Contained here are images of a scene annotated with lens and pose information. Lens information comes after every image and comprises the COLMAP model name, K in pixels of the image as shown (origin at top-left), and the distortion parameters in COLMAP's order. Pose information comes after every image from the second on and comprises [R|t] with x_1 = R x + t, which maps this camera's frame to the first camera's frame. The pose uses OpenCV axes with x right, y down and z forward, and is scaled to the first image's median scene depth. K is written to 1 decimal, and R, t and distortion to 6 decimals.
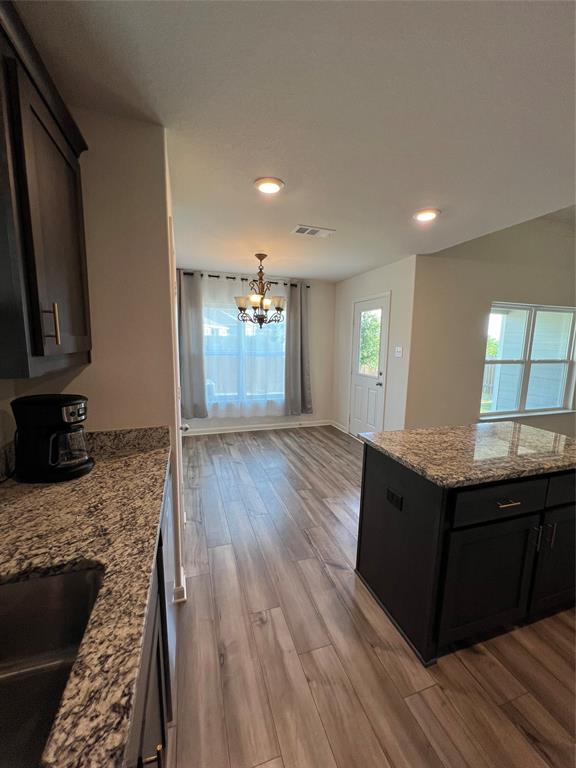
lens RADIAL K [[307.8, 0, 288.3], [0, 307.8, 386.8], [0, 0, 1]] dist [-0.005343, 0.001496]
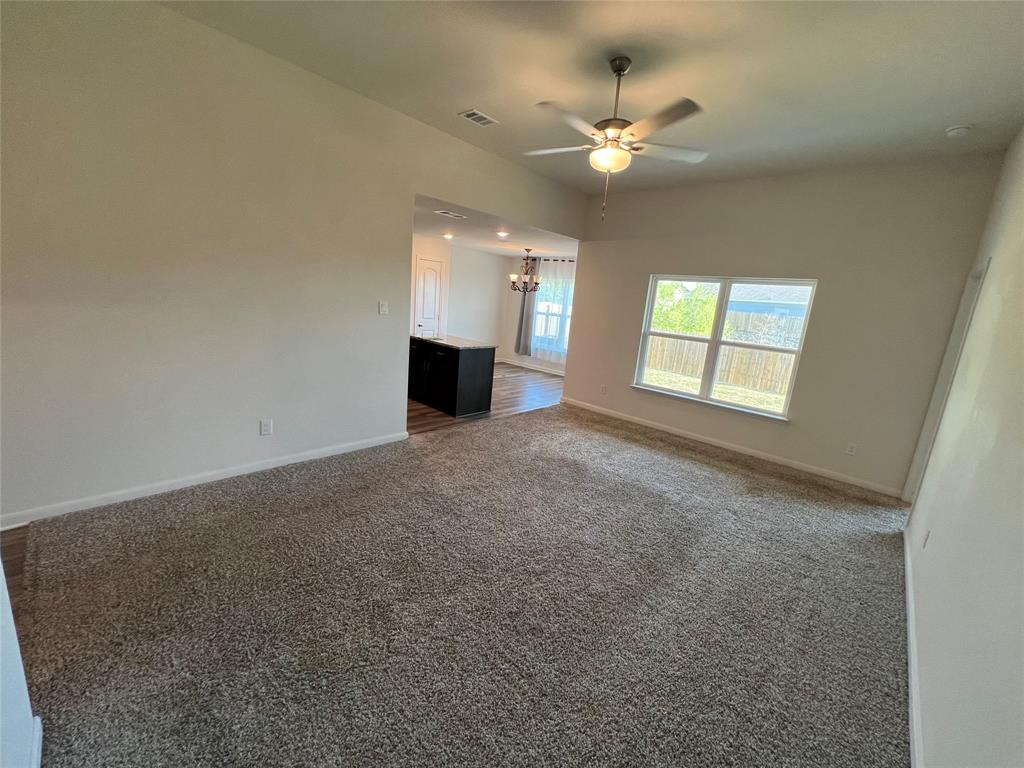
lens RADIAL K [[410.4, 0, 508.9], [0, 410.4, 385.8], [0, 0, 1]] dist [-0.005343, 0.001496]
pose [[0.478267, 0.210348, -0.852652, 1.646120], [-0.203490, 0.971012, 0.125406, 0.013717], [0.854314, 0.113529, 0.507207, -0.078630]]
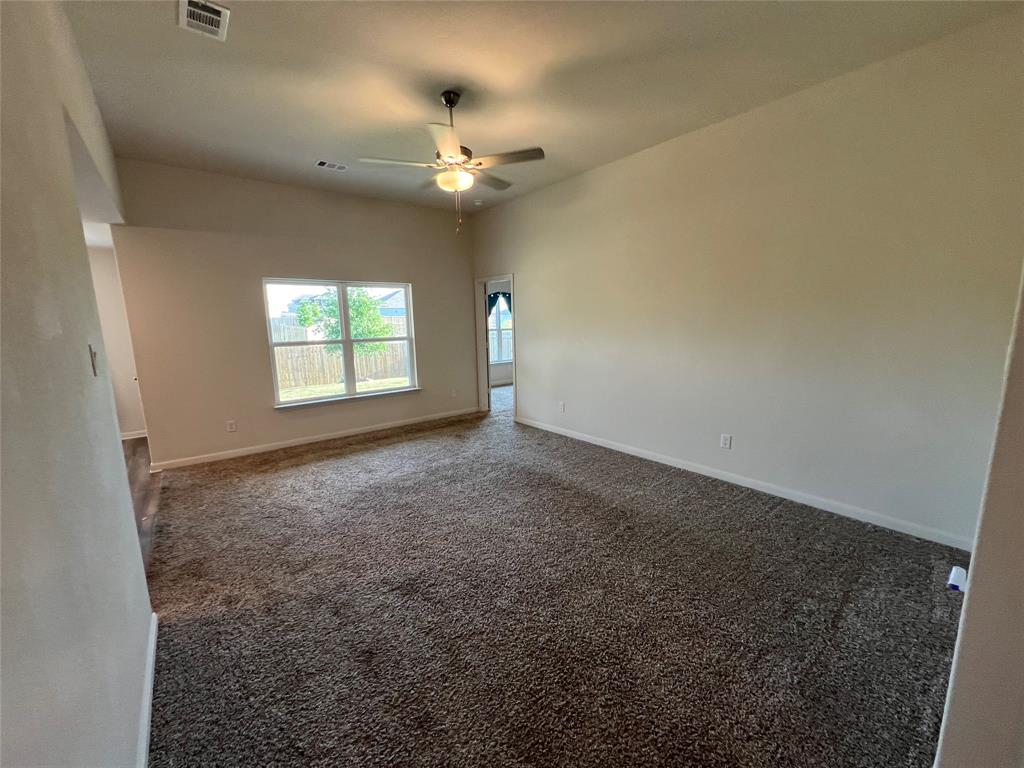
lens RADIAL K [[410.4, 0, 517.6], [0, 410.4, 386.3], [0, 0, 1]] dist [-0.005343, 0.001496]
pose [[0.936861, -0.093275, 0.337032, 0.906998], [0.086964, 0.995638, 0.033809, 0.063618], [-0.338716, -0.002365, 0.940886, -0.377219]]
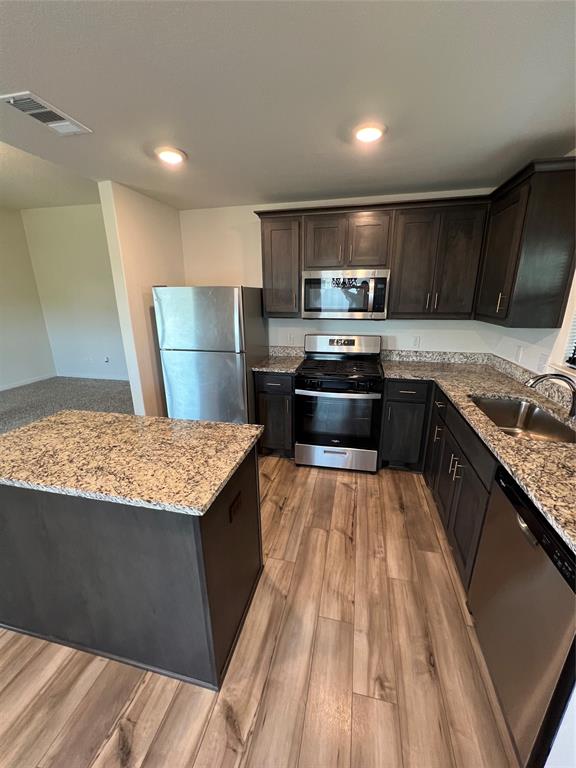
lens RADIAL K [[308.6, 0, 285.9], [0, 308.6, 386.5], [0, 0, 1]] dist [-0.003634, -0.000242]
pose [[-0.851296, -0.159200, 0.499950, -0.061873], [0.072759, 0.907832, 0.412974, -0.117187], [-0.519616, 0.387939, -0.761250, 0.591525]]
